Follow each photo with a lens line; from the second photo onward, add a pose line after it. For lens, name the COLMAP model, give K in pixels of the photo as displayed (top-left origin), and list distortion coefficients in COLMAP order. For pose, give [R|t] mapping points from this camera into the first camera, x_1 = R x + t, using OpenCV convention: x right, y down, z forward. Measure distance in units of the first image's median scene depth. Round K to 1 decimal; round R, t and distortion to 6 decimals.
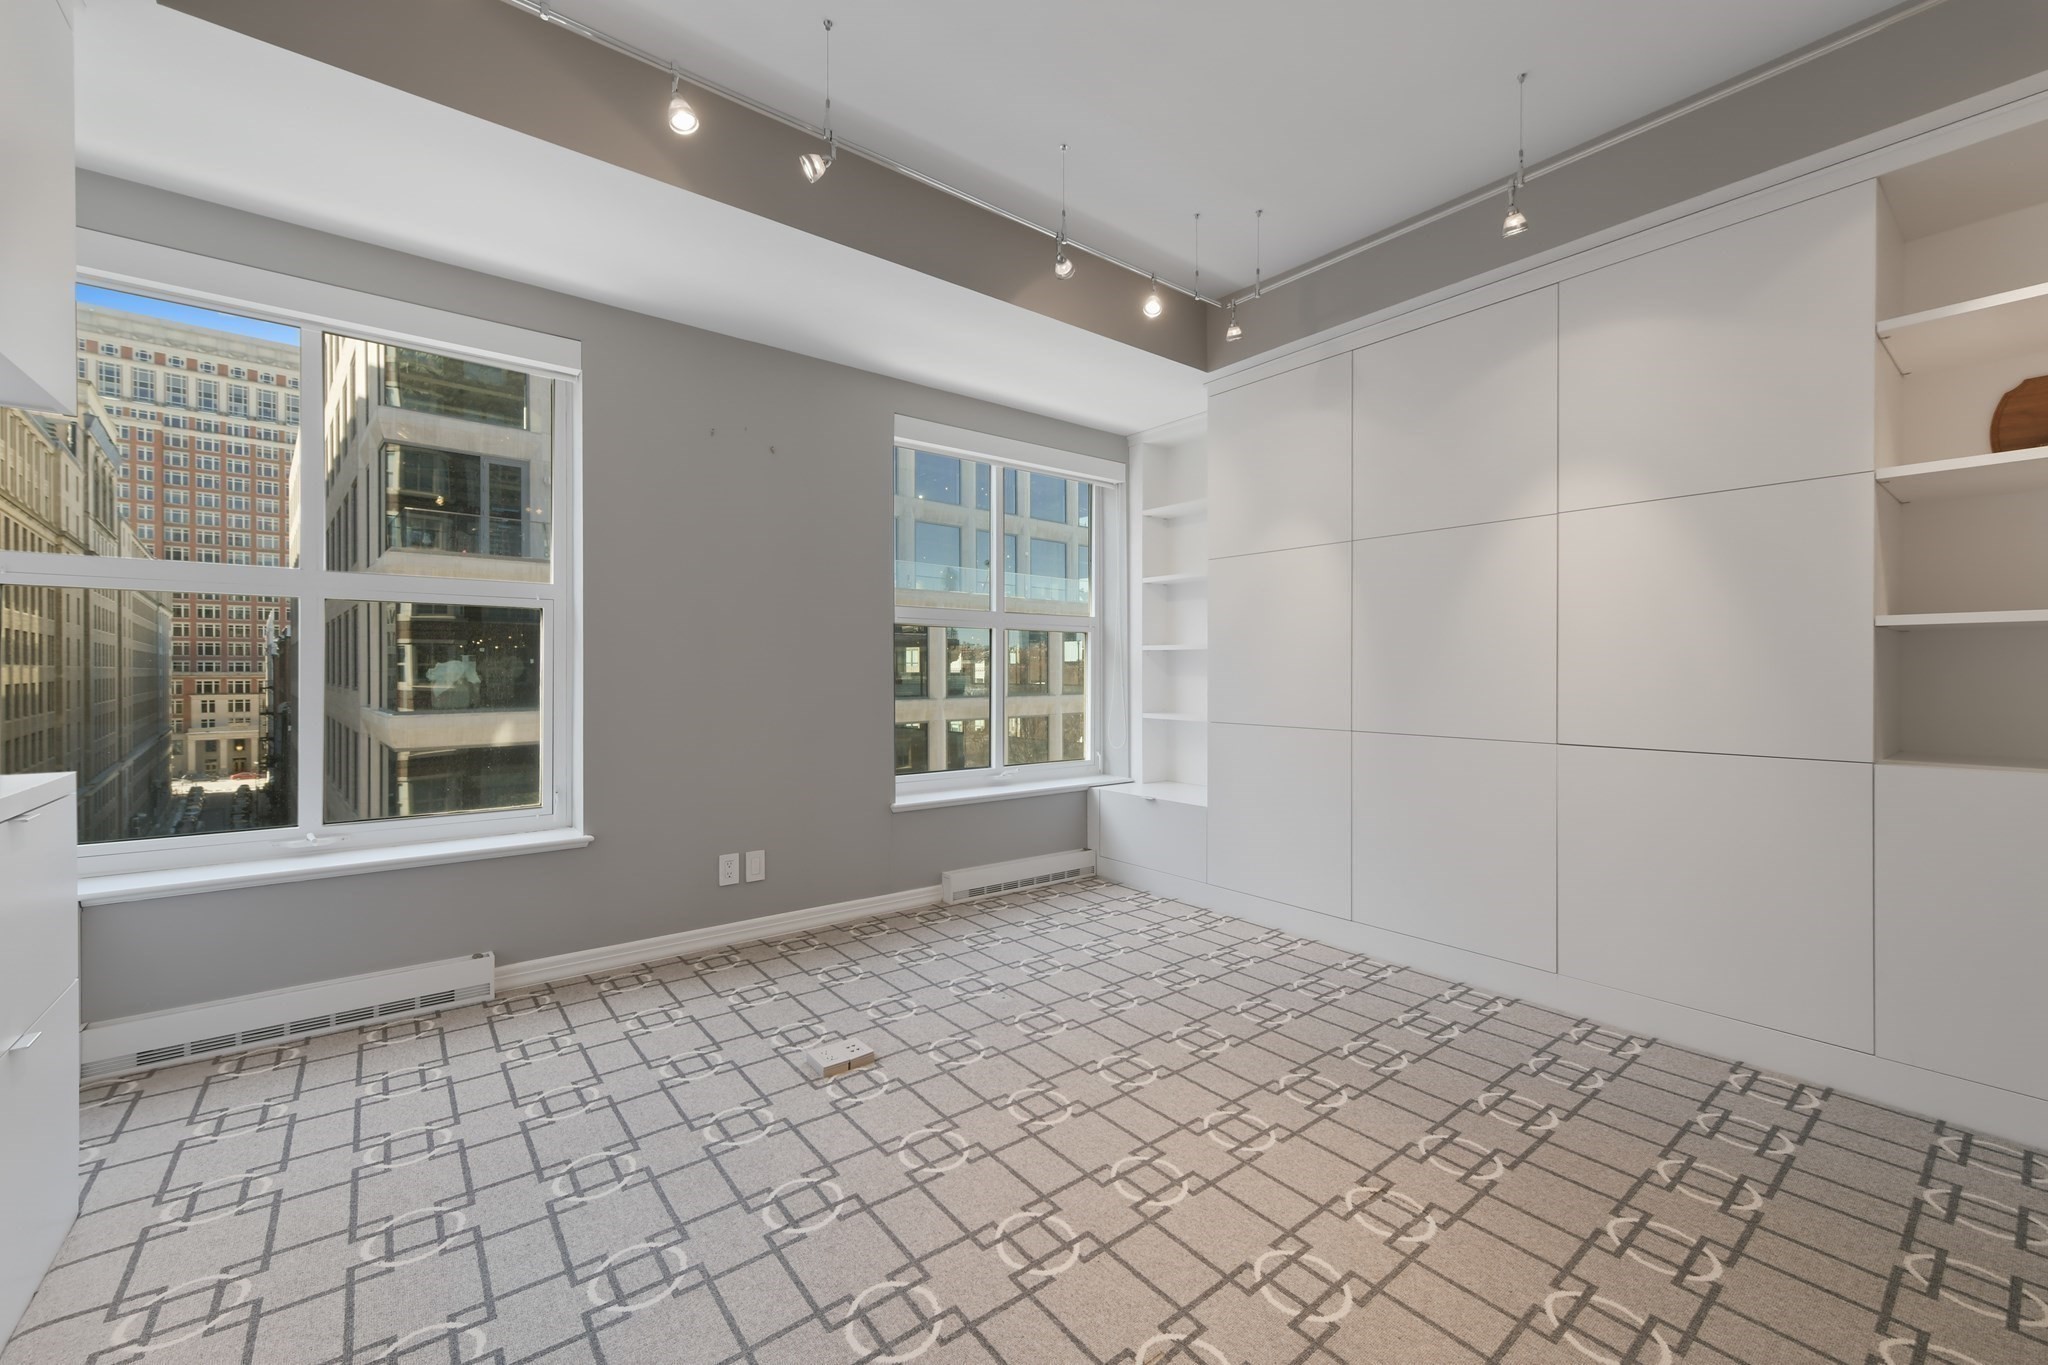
lens RADIAL K [[824.8, 0, 1022.2], [0, 824.8, 678.8], [0, 0, 1]] dist [-0.001992, 0.001967]
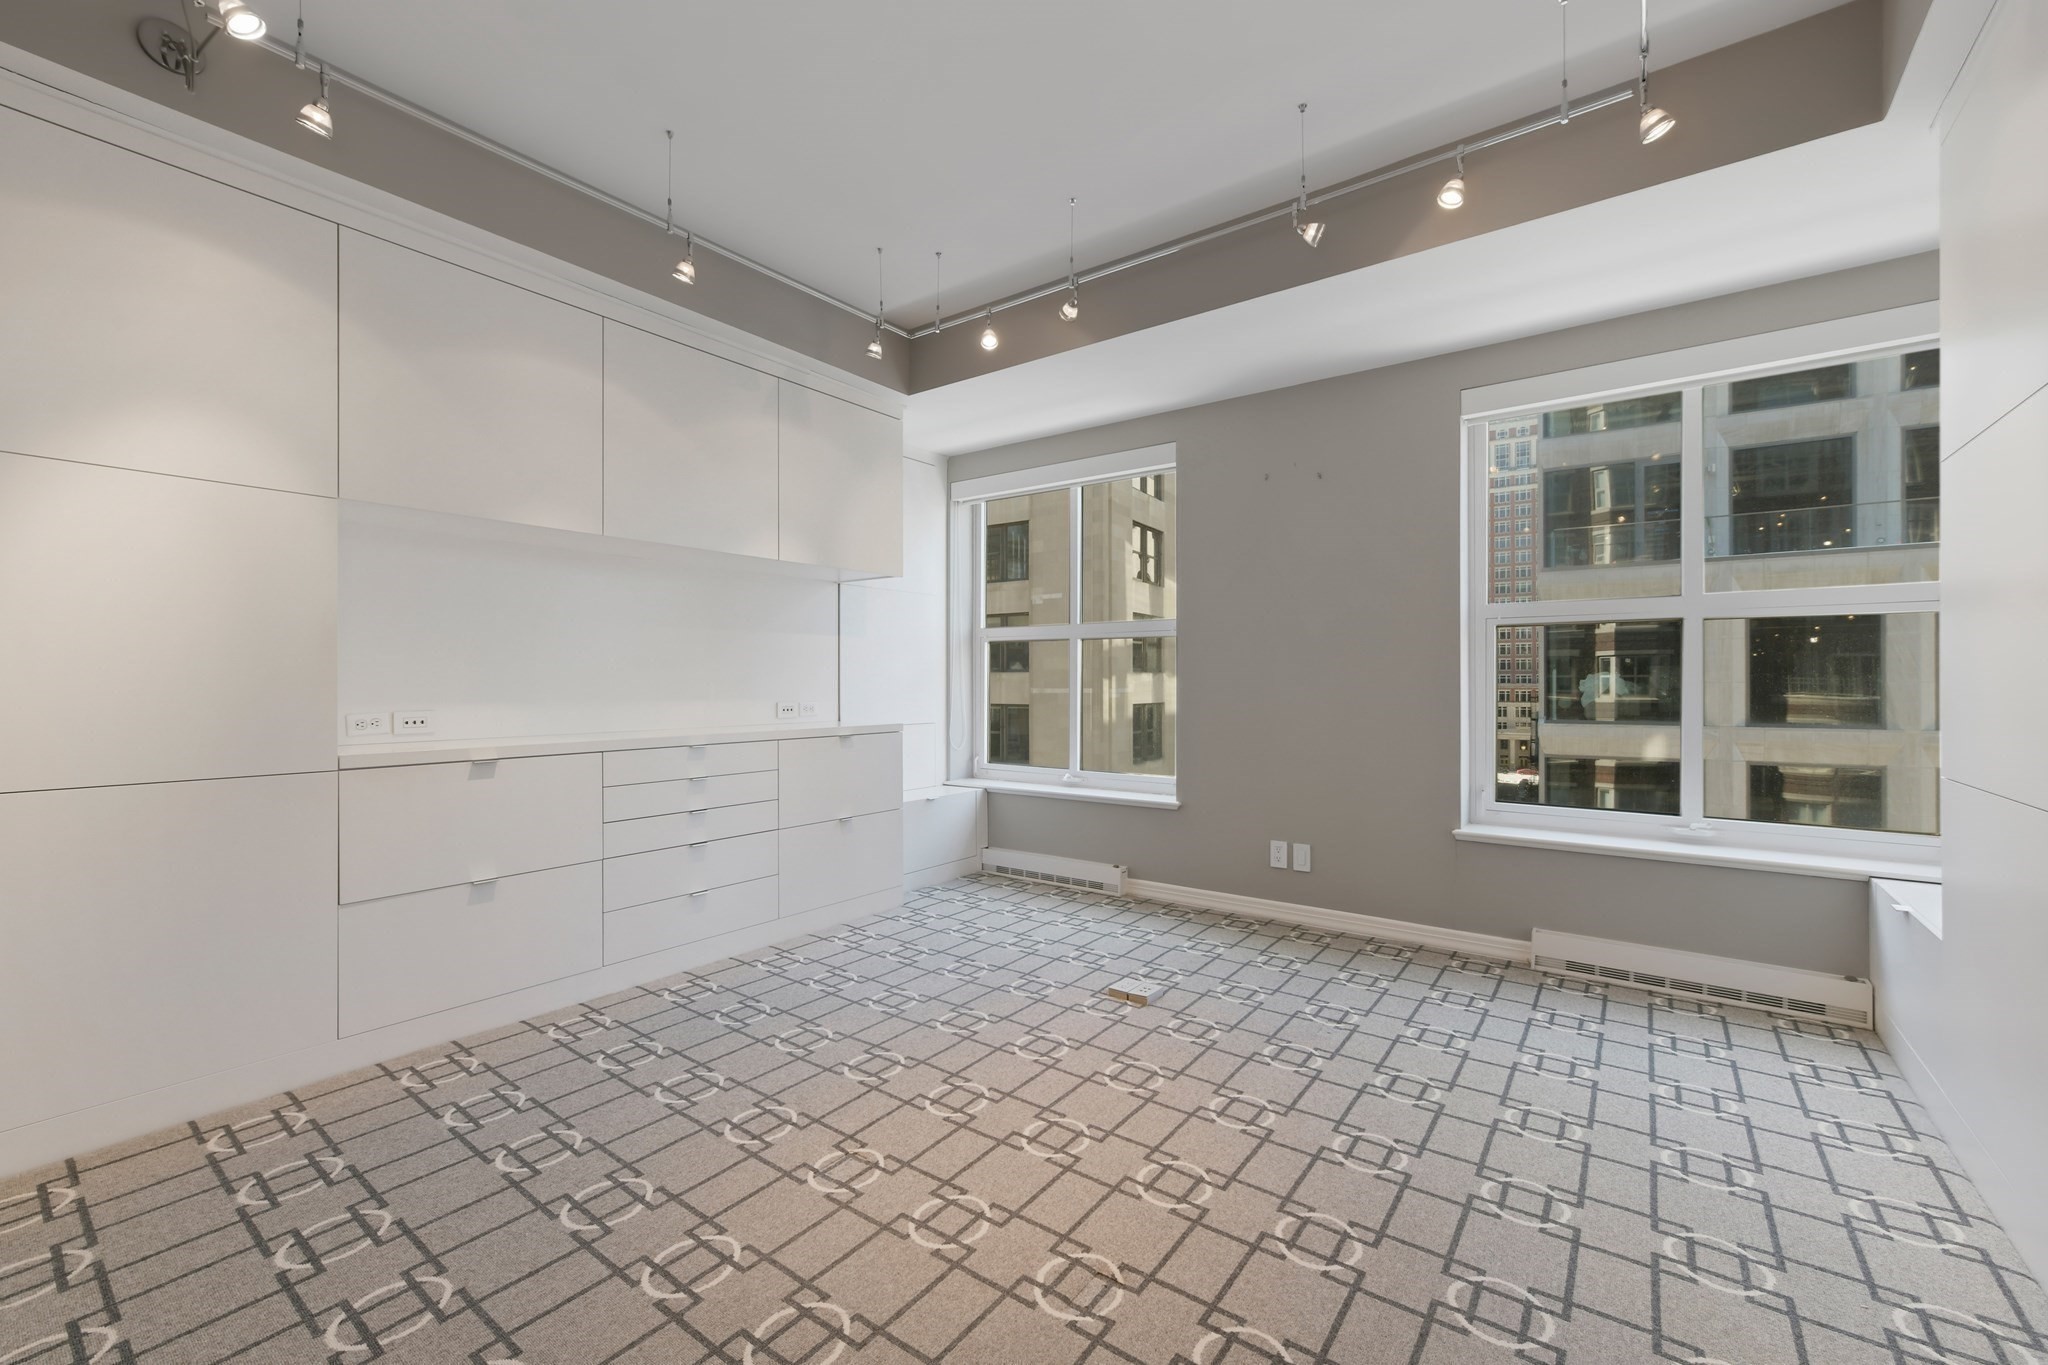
lens RADIAL K [[824.8, 0, 1028.1], [0, 824.8, 691.9], [0, 0, 1]] dist [-0.001992, 0.001967]
pose [[0.268149, 0.008900, -0.963336, 0.748911], [-0.006956, 0.999949, 0.007301, 0.000240], [0.963352, 0.004743, 0.268198, 0.411284]]
